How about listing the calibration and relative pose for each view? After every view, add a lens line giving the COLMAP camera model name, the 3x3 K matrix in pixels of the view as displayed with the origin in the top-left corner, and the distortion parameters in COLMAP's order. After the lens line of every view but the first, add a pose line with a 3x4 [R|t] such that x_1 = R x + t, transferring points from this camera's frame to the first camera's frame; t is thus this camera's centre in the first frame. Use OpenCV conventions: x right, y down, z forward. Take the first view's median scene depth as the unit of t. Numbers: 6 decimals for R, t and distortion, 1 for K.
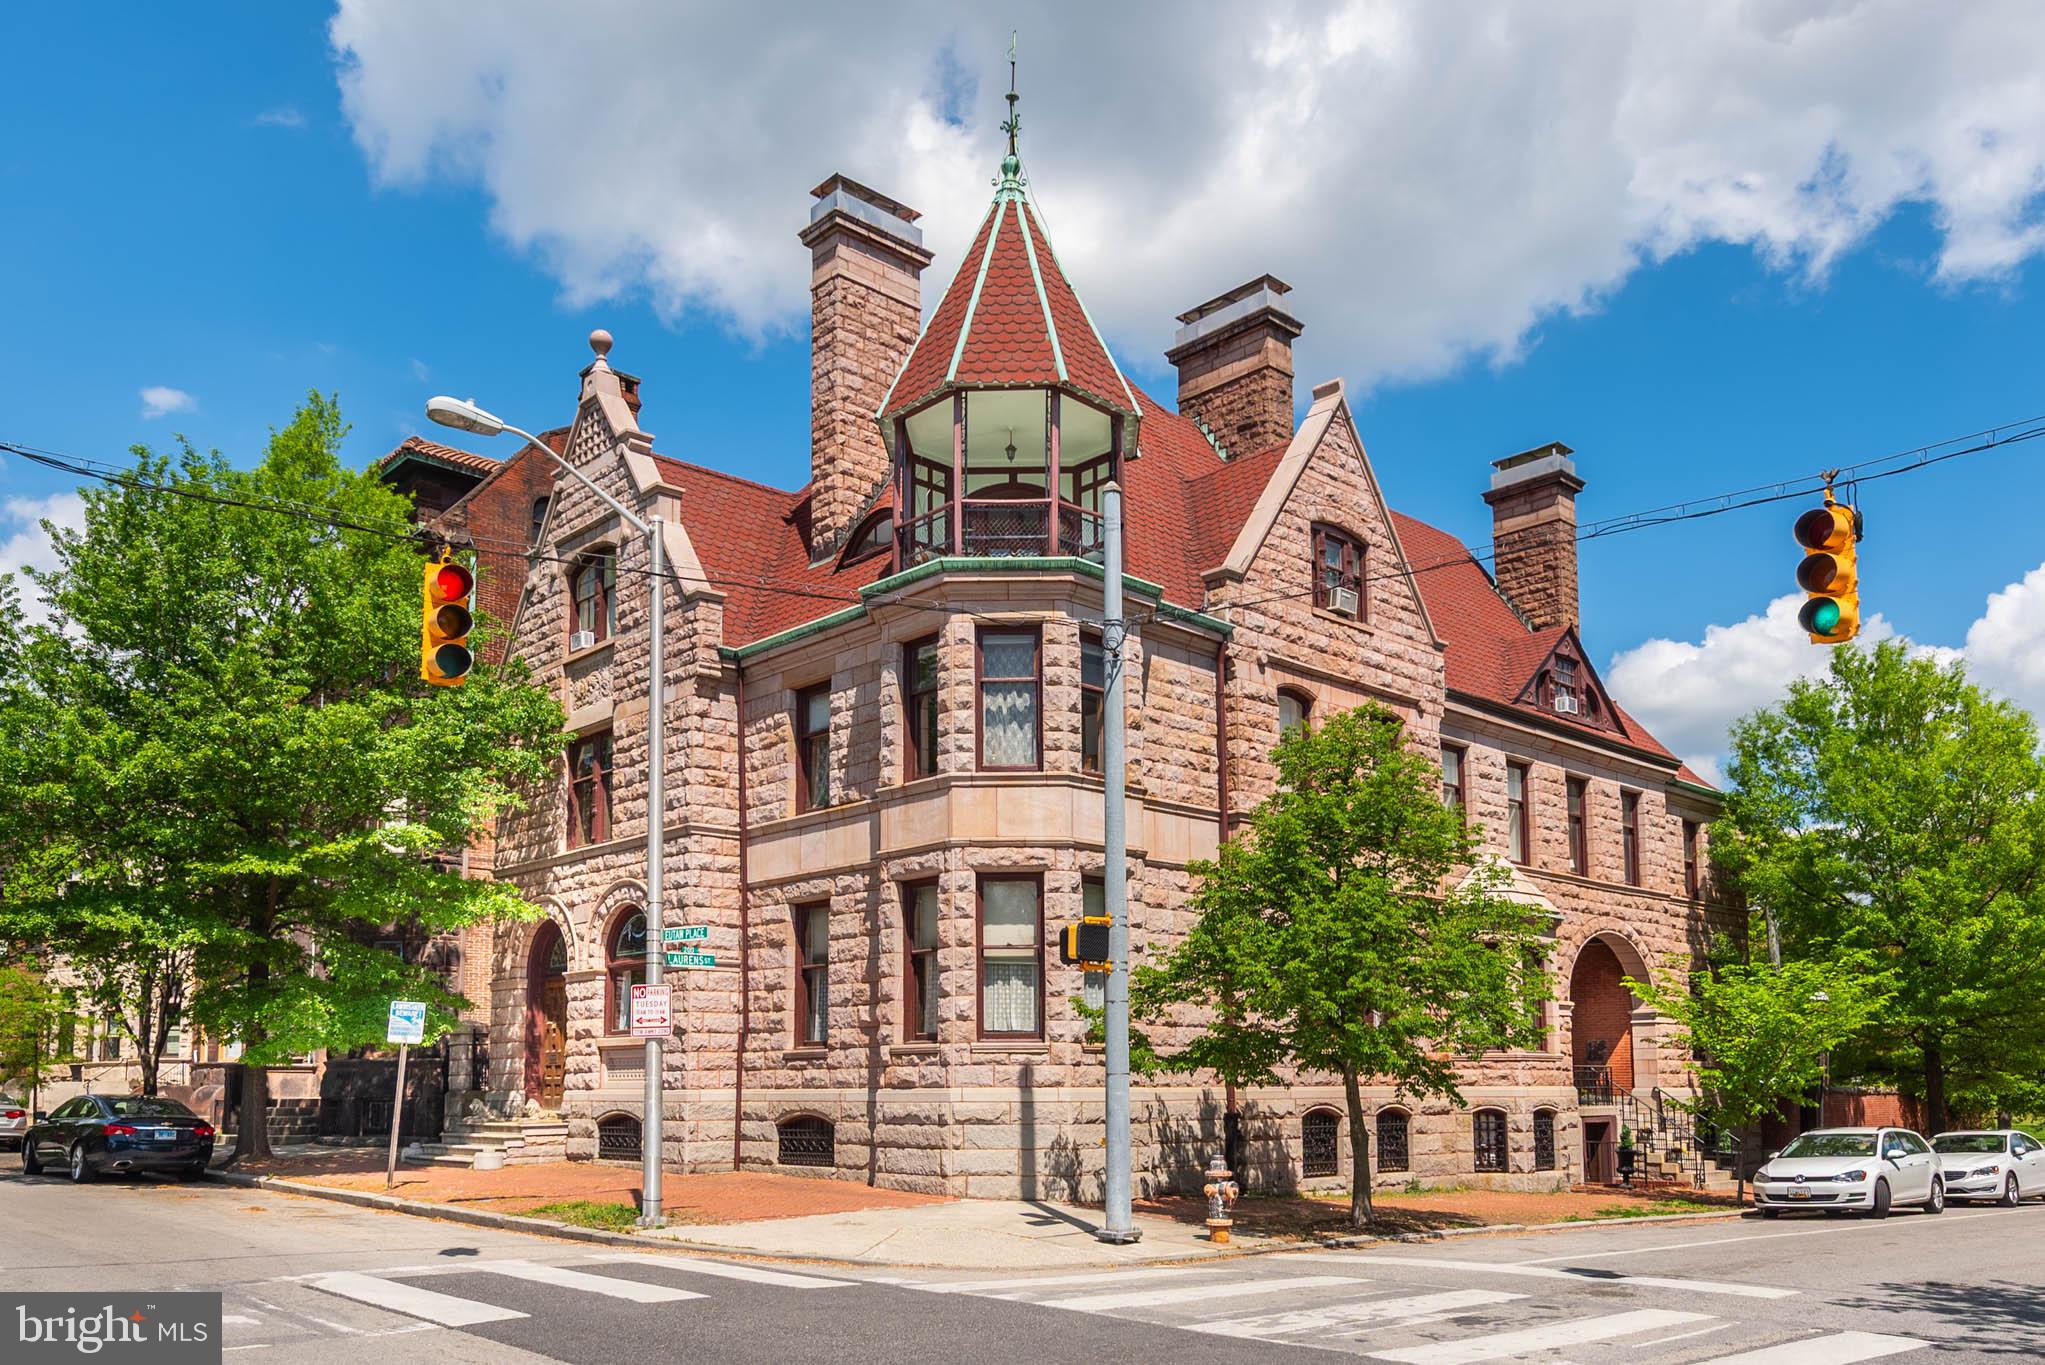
lens RADIAL K [[1564.6, 0, 1022.5], [0, 1564.6, 682.5], [0, 0, 1]] dist [0.001155, -0.002429]
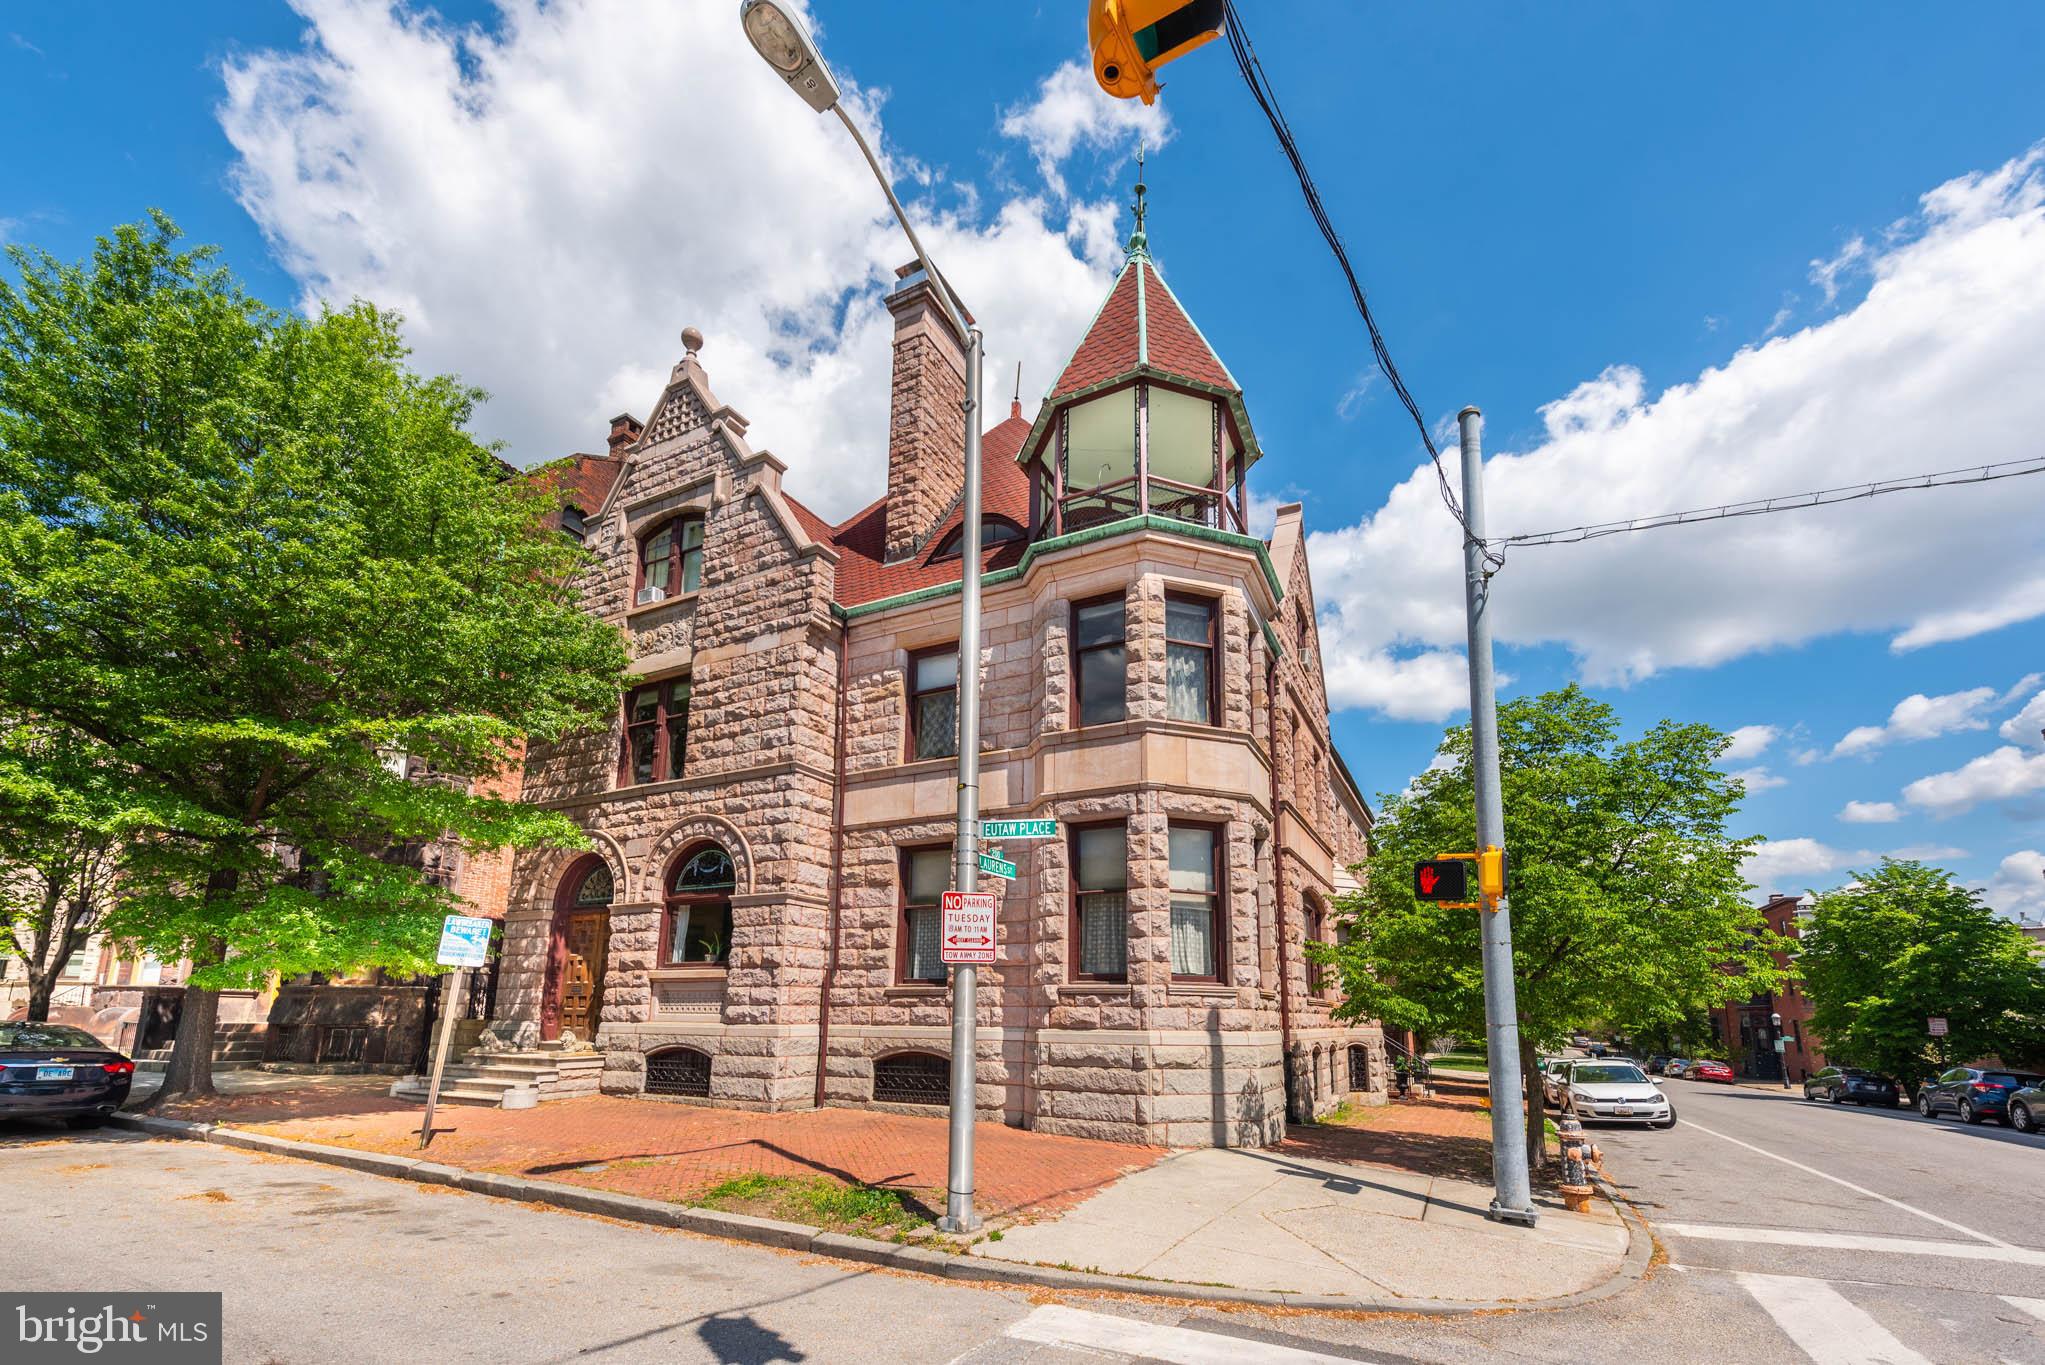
lens RADIAL K [[840.4, 0, 1054.4], [0, 840.4, 781.9], [0, 0, 1]] dist [0.014488, -0.005145]
pose [[0.934650, 0.111889, 0.337505, -0.237696], [-0.105274, 0.993721, -0.037900, 0.106327], [-0.339627, -0.000107, 0.940560, 0.426380]]
